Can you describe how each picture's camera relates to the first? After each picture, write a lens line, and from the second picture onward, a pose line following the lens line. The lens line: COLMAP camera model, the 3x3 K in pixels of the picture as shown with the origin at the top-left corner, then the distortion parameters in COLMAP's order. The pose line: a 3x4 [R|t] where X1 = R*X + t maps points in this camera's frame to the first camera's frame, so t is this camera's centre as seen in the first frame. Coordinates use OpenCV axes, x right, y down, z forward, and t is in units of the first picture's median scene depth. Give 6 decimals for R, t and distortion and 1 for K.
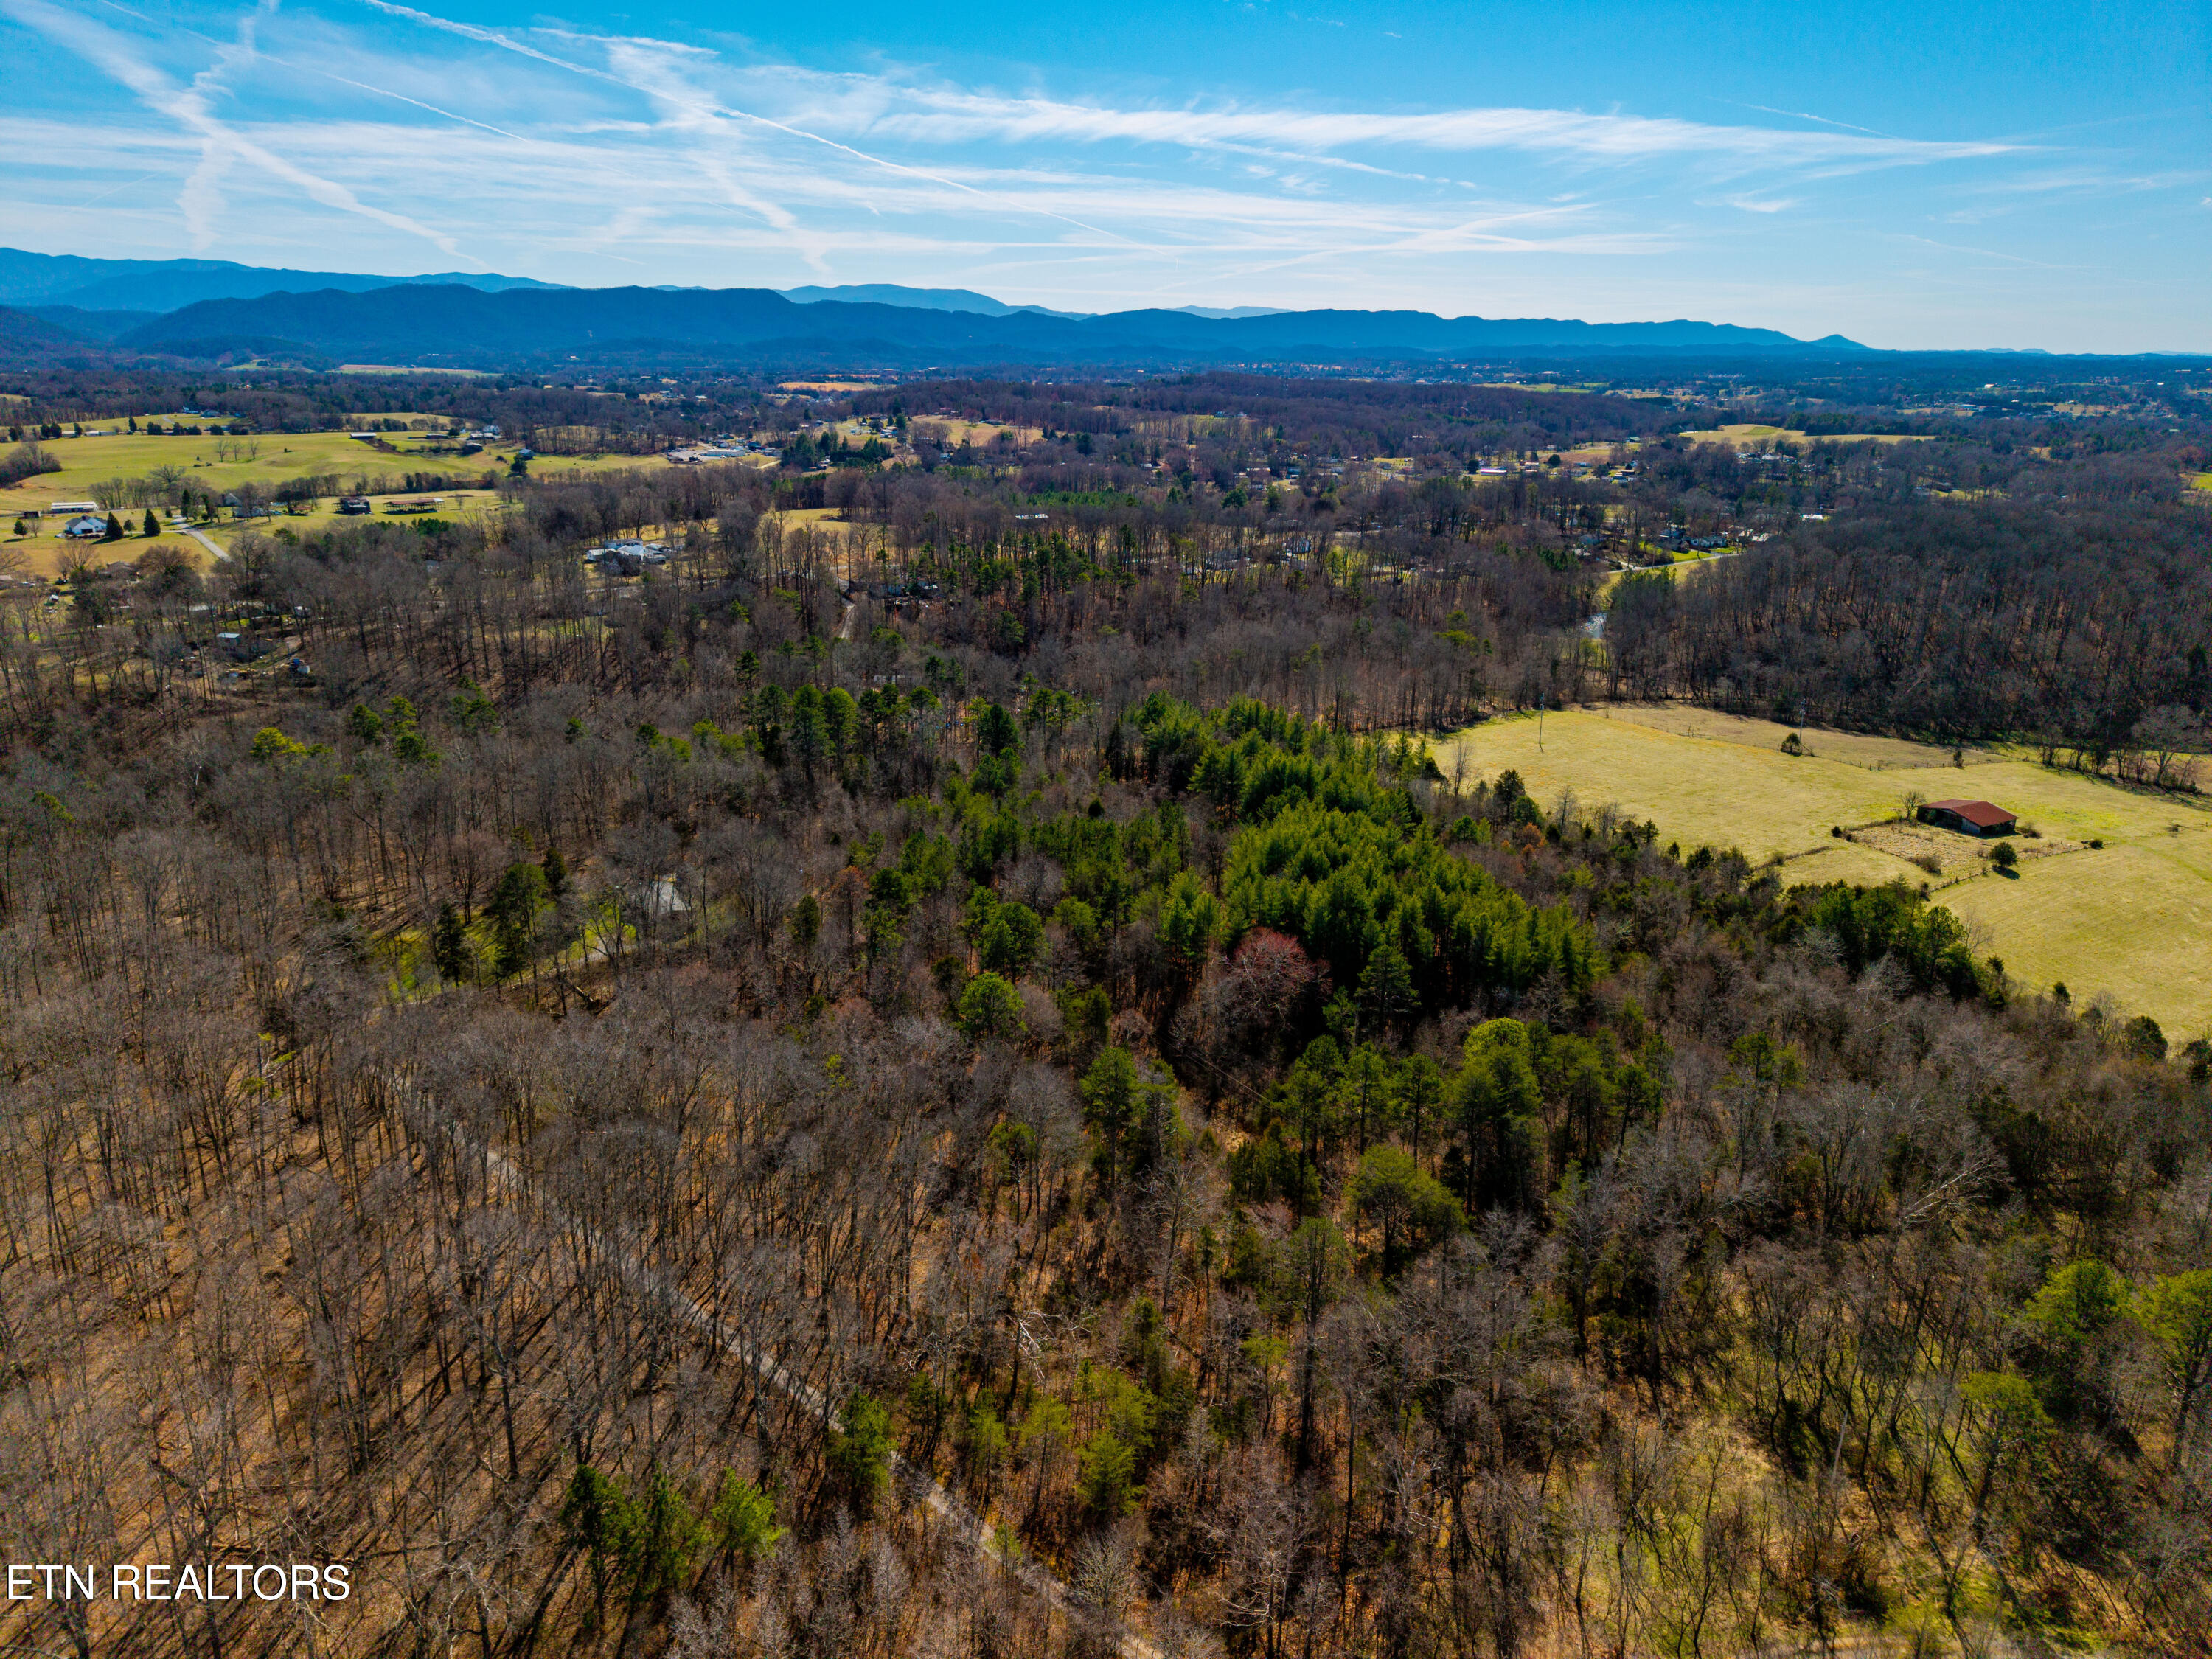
lens RADIAL K [[1475.5, 0, 1120.2], [0, 1475.5, 822.0], [0, 0, 1]] dist [0.024443, -0.023394]
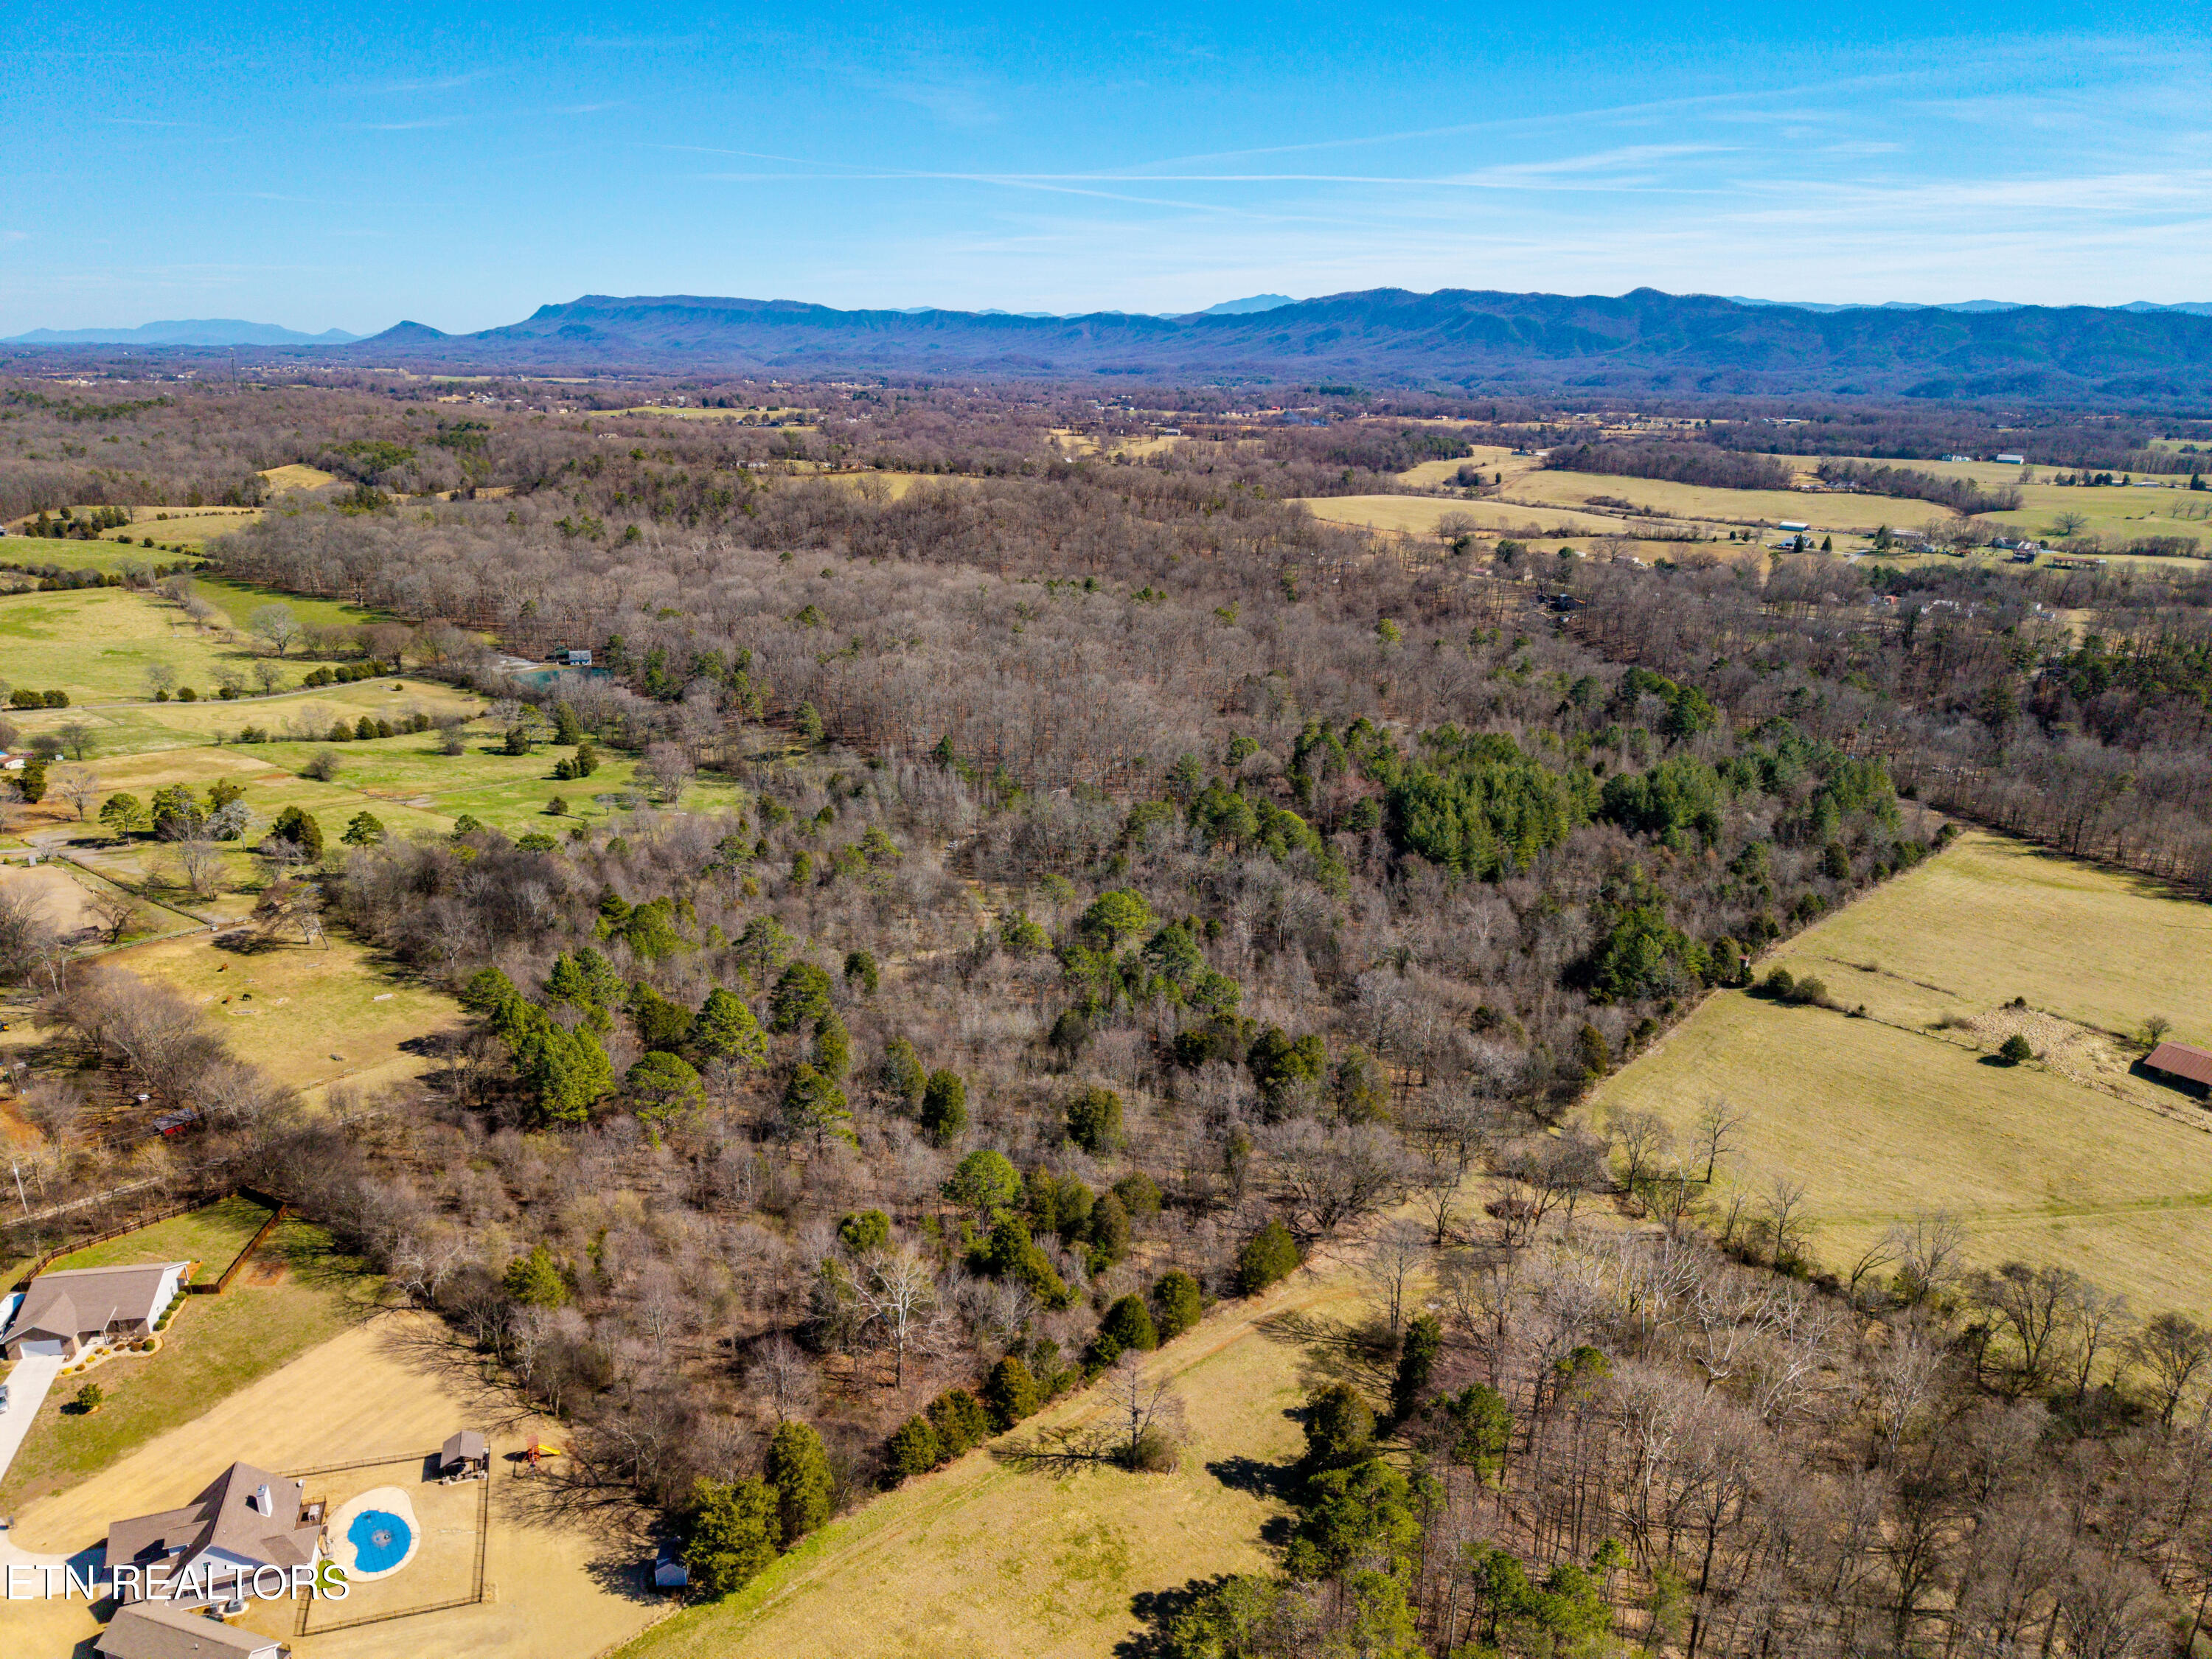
lens RADIAL K [[1475.5, 0, 1104.1], [0, 1475.5, 824.1], [0, 0, 1]] dist [0.024443, -0.023394]
pose [[0.167740, 0.292290, -0.941504, 0.352645], [-0.314600, 0.920971, 0.229866, -0.037839], [0.934286, 0.257639, 0.246439, 0.050934]]
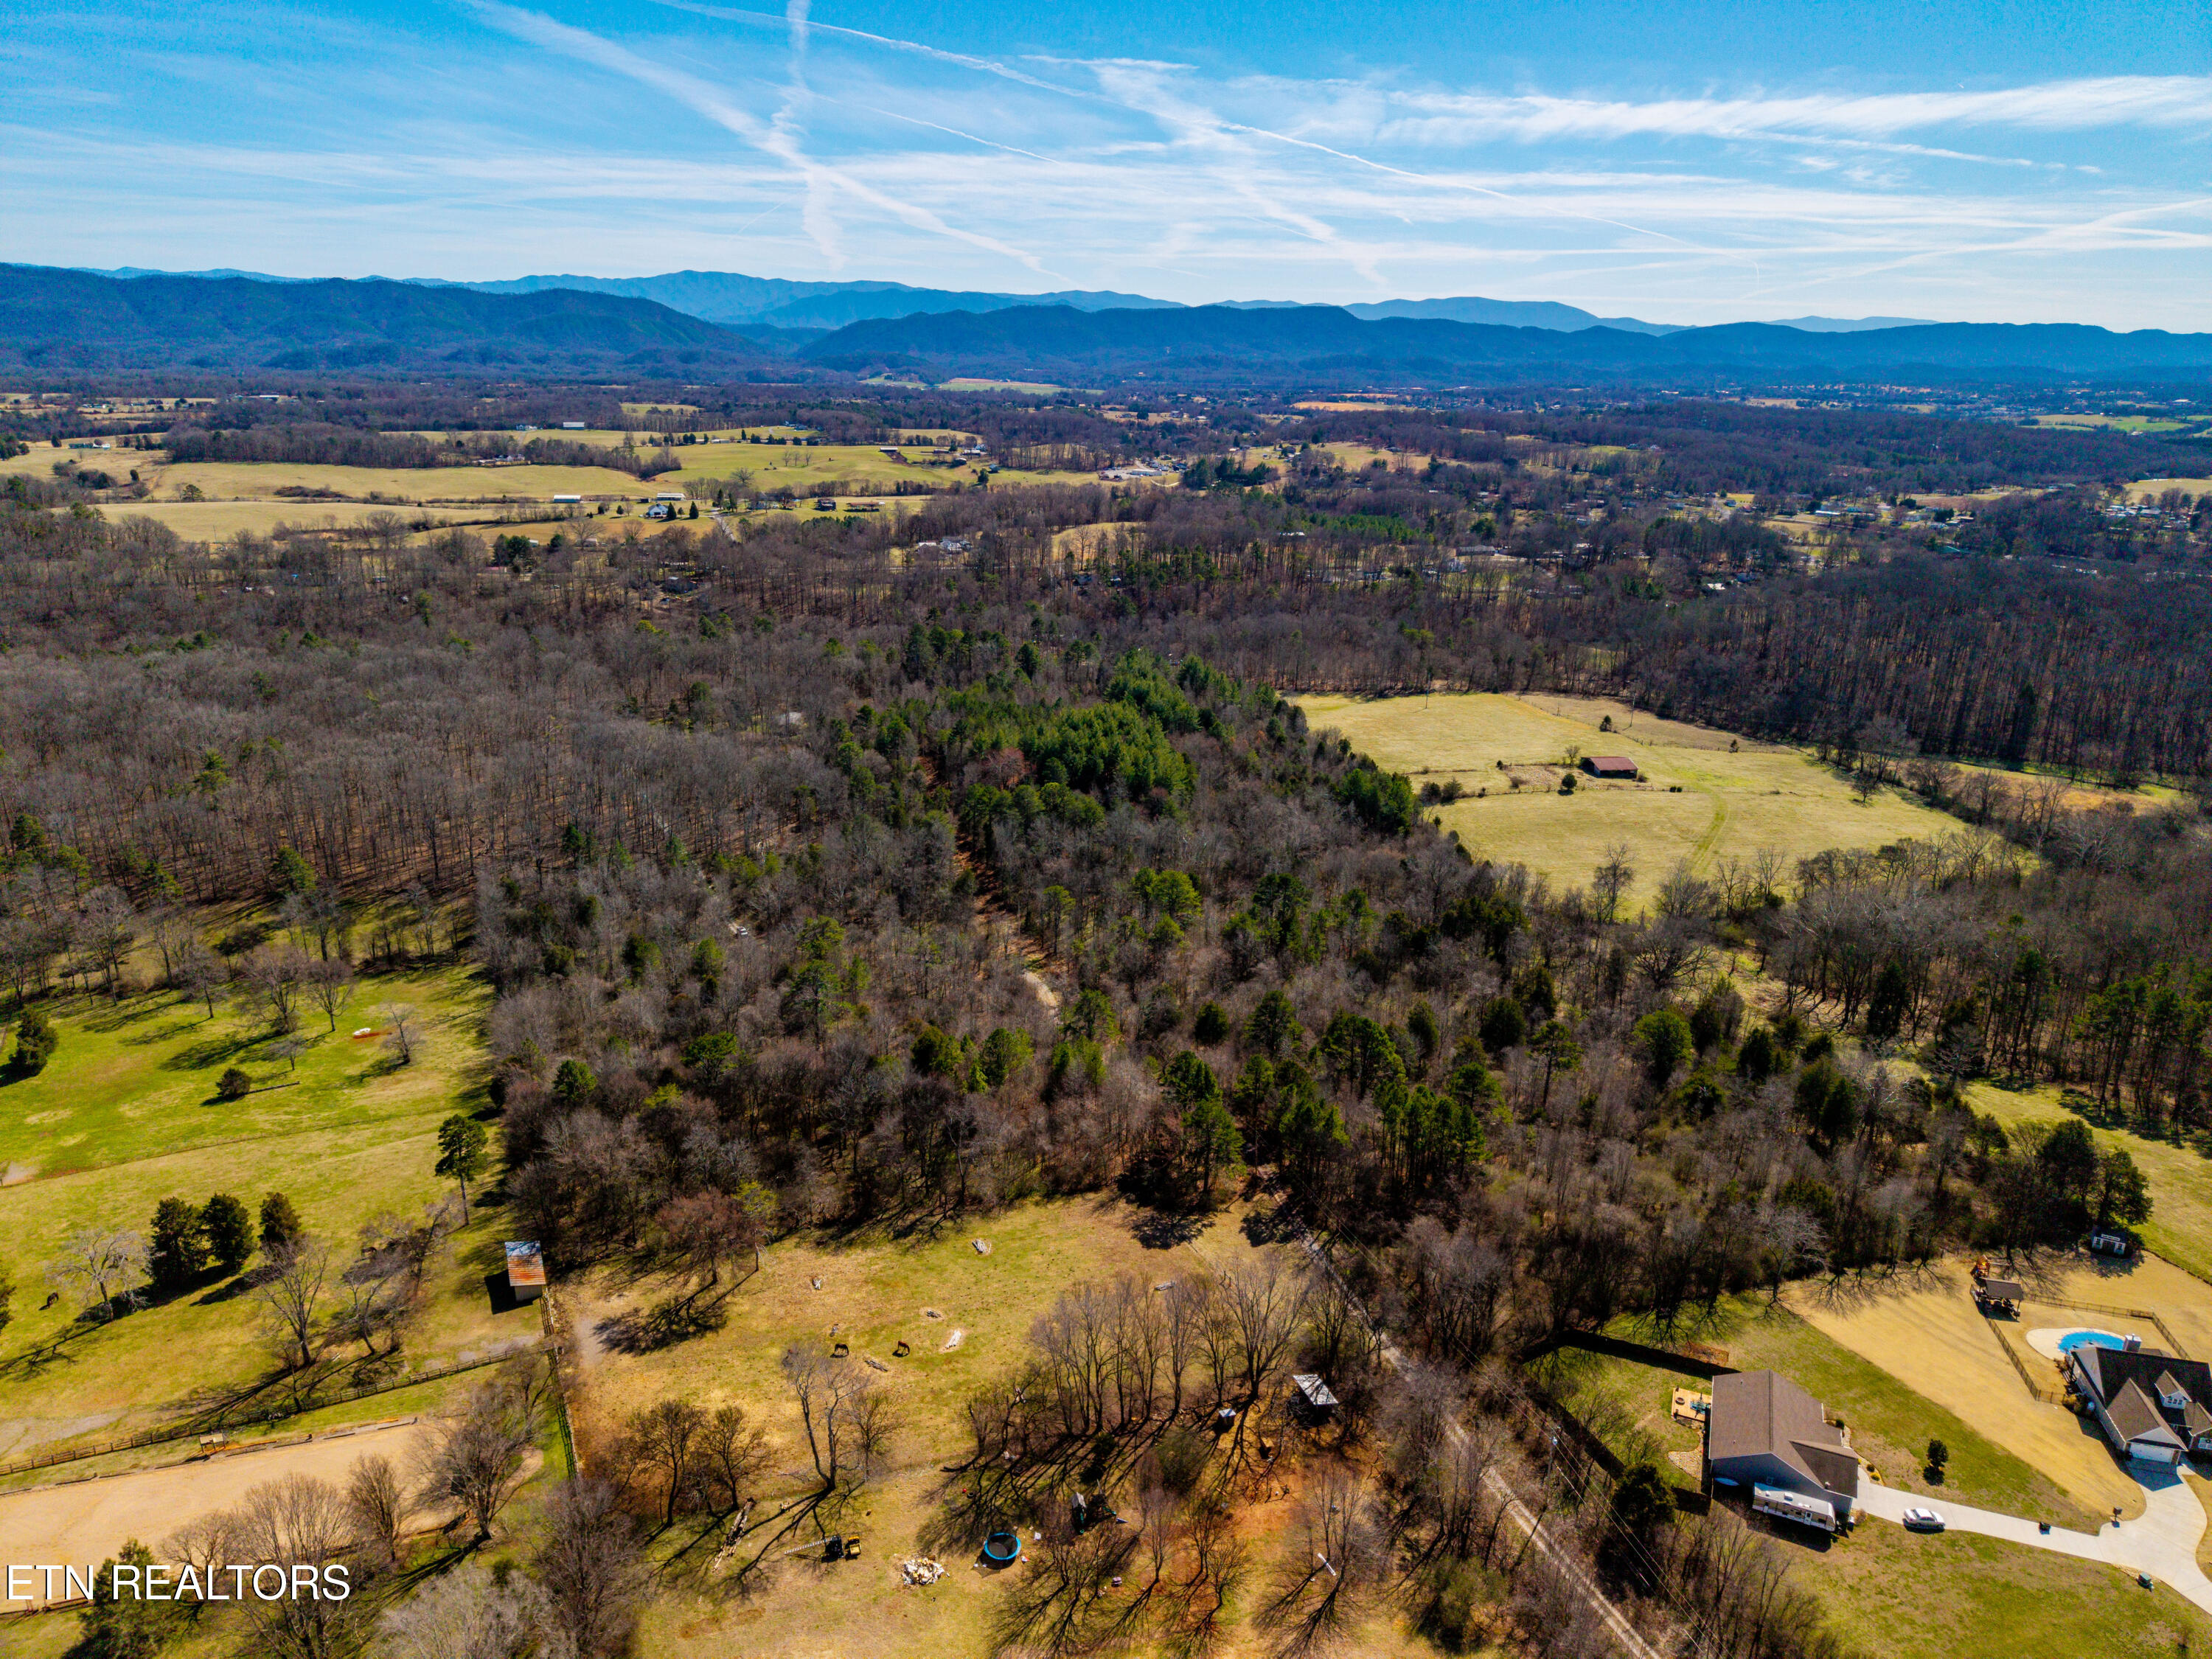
lens RADIAL K [[1475.5, 0, 1108.9], [0, 1475.5, 862.4], [0, 0, 1]] dist [0.024443, -0.023394]
pose [[0.928224, 0.125337, -0.350274, 0.183403], [-0.119156, 0.992100, 0.039235, 0.026482], [0.352424, 0.005318, 0.935825, -0.154214]]
